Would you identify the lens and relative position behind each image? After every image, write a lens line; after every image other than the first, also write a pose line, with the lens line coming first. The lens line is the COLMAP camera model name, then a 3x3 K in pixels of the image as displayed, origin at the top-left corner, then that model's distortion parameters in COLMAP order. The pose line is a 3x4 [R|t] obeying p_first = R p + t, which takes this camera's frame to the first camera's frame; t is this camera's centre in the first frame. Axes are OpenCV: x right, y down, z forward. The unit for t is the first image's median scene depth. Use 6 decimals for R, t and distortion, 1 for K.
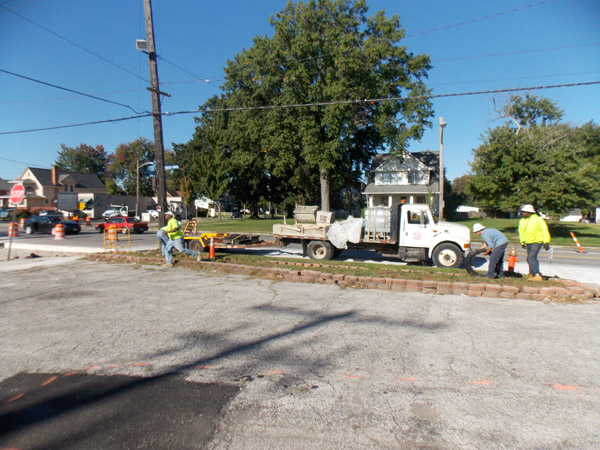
lens RADIAL K [[398.7, 0, 300.2], [0, 398.7, 220.6], [0, 0, 1]] dist [0.005307, 0.001067]
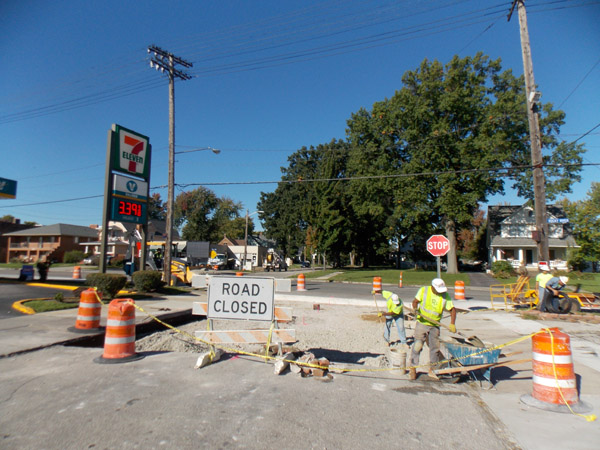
lens RADIAL K [[398.7, 0, 300.2], [0, 398.7, 220.6], [0, 0, 1]] dist [0.005307, 0.001067]
pose [[0.999895, 0.014176, -0.003033, -0.310862], [-0.014441, 0.992325, -0.122814, -0.002871], [0.001269, 0.122845, 0.992425, 0.017397]]
